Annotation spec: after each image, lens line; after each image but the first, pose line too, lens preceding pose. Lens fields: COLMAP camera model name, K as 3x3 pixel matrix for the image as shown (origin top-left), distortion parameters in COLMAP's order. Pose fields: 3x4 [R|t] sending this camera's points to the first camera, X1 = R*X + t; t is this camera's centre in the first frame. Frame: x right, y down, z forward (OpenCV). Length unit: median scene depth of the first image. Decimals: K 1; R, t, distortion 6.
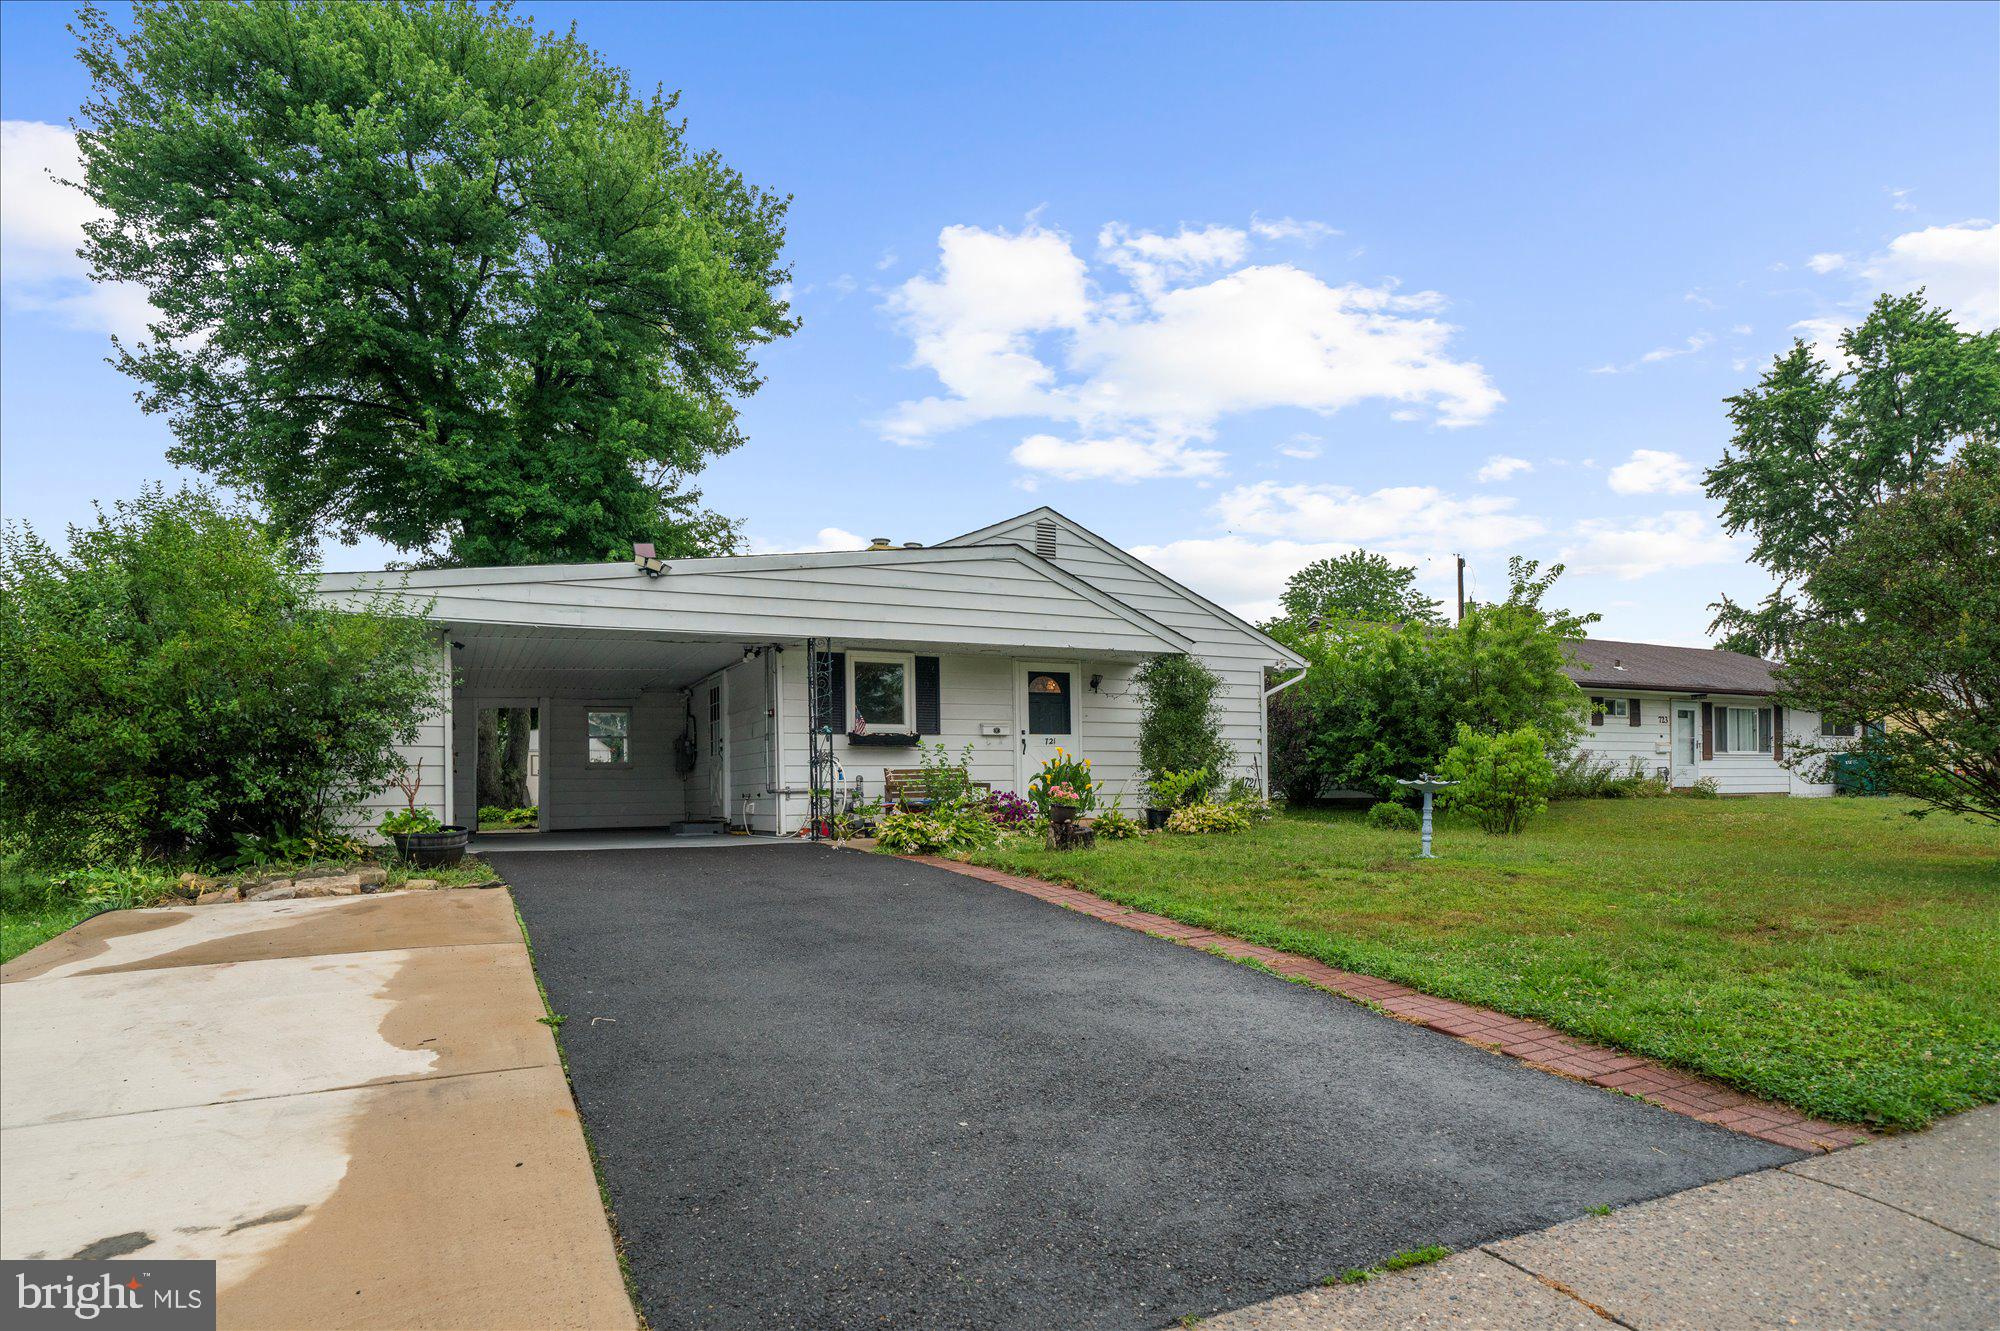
lens RADIAL K [[1074.0, 0, 998.8], [0, 1074.0, 802.5], [0, 0, 1]] dist [0.001000, -0.000685]
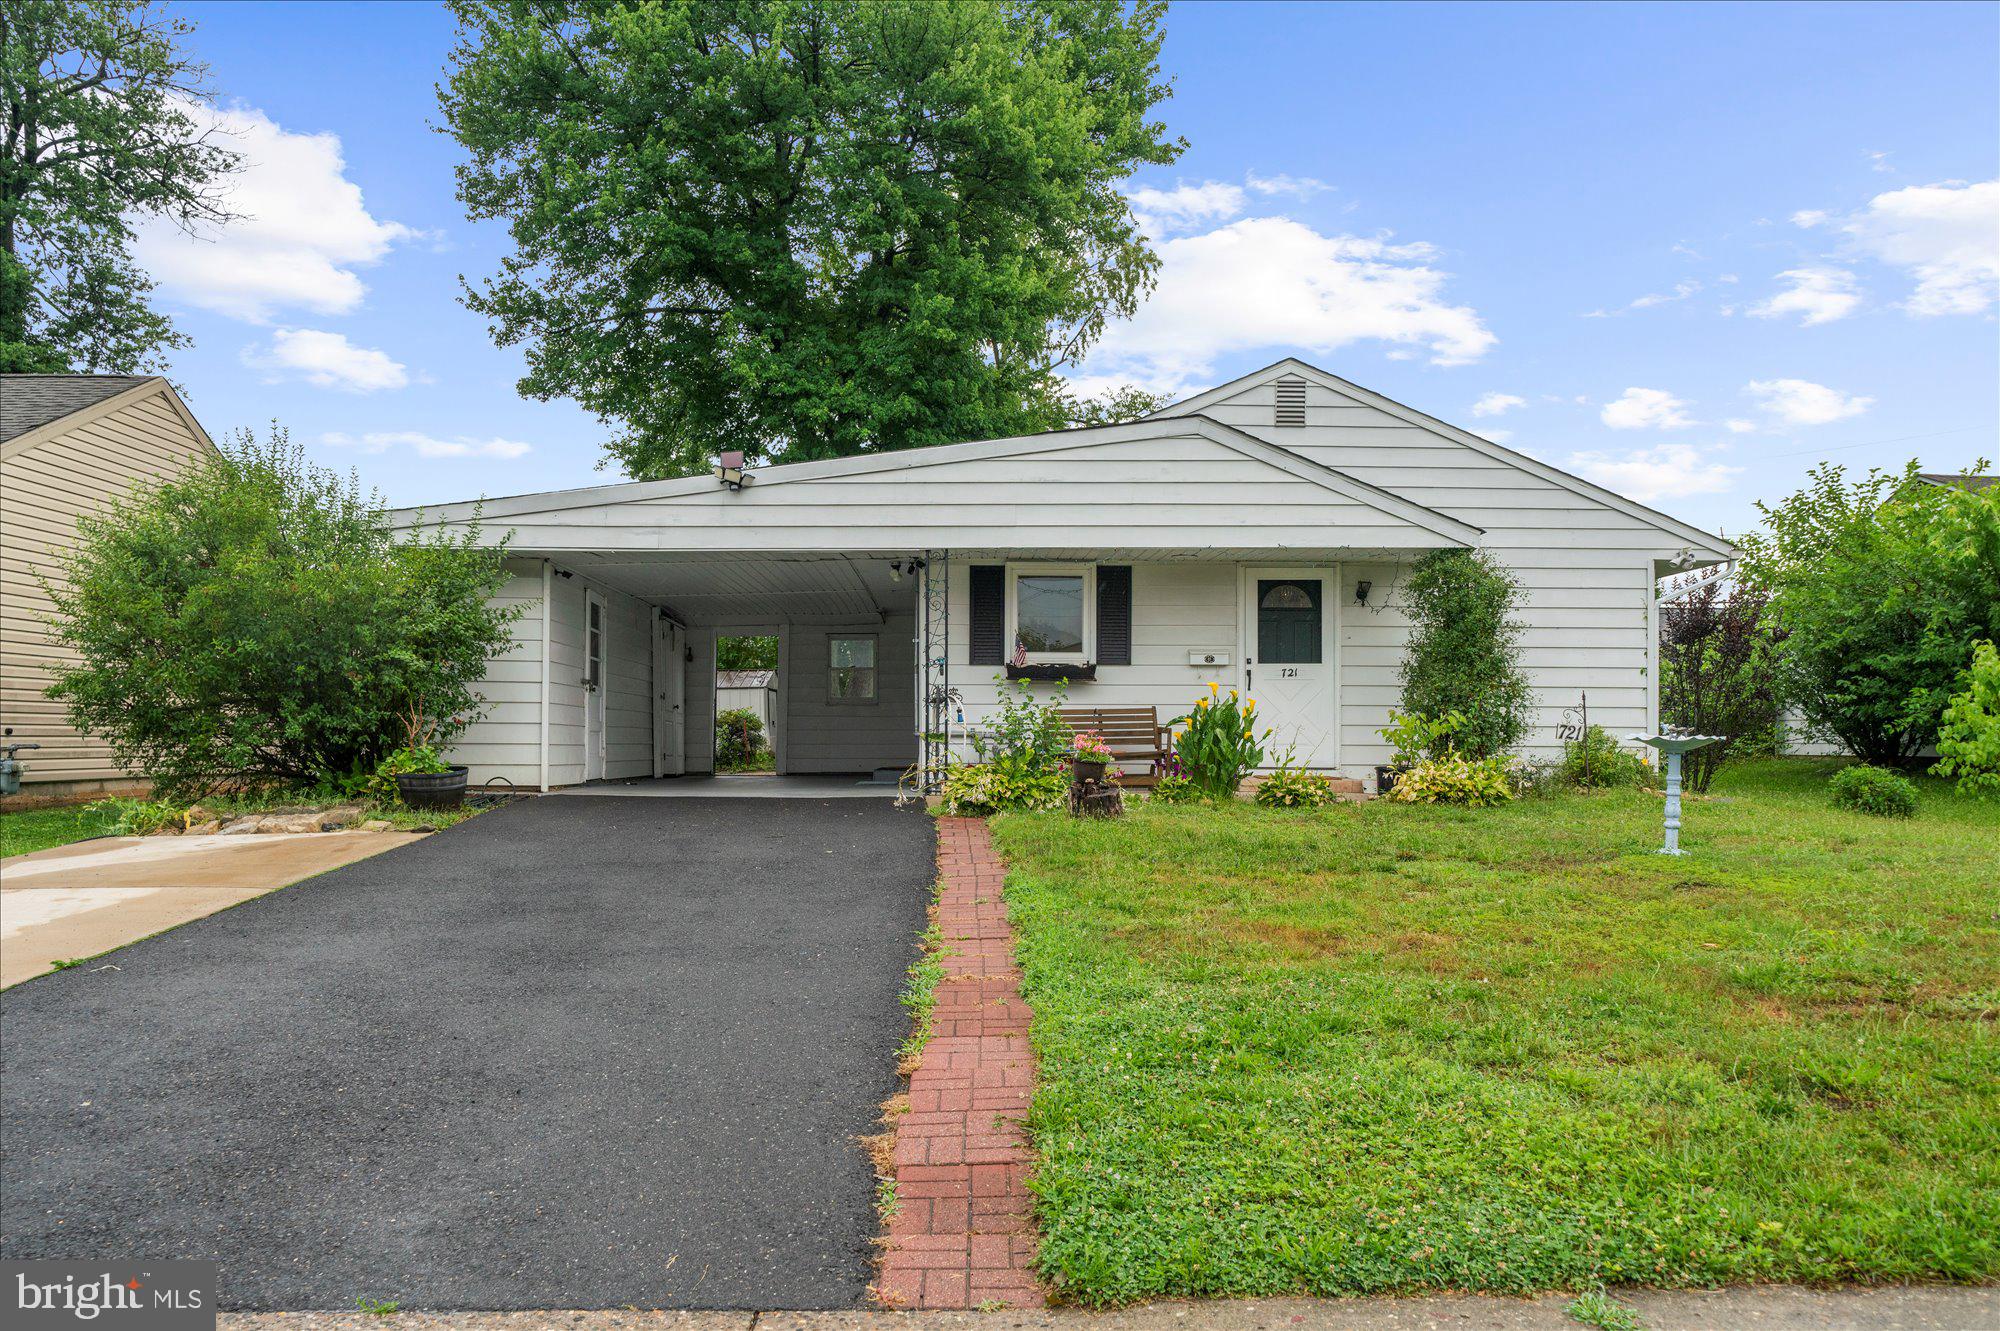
lens RADIAL K [[1372.8, 0, 1022.2], [0, 1372.8, 739.5], [0, 0, 1]] dist [0.004126, -0.002459]
pose [[0.909046, 0.017101, -0.416346, 0.278404], [-0.018875, 0.999822, -0.000144, -0.007292], [0.416269, 0.007989, 0.909206, 0.058847]]
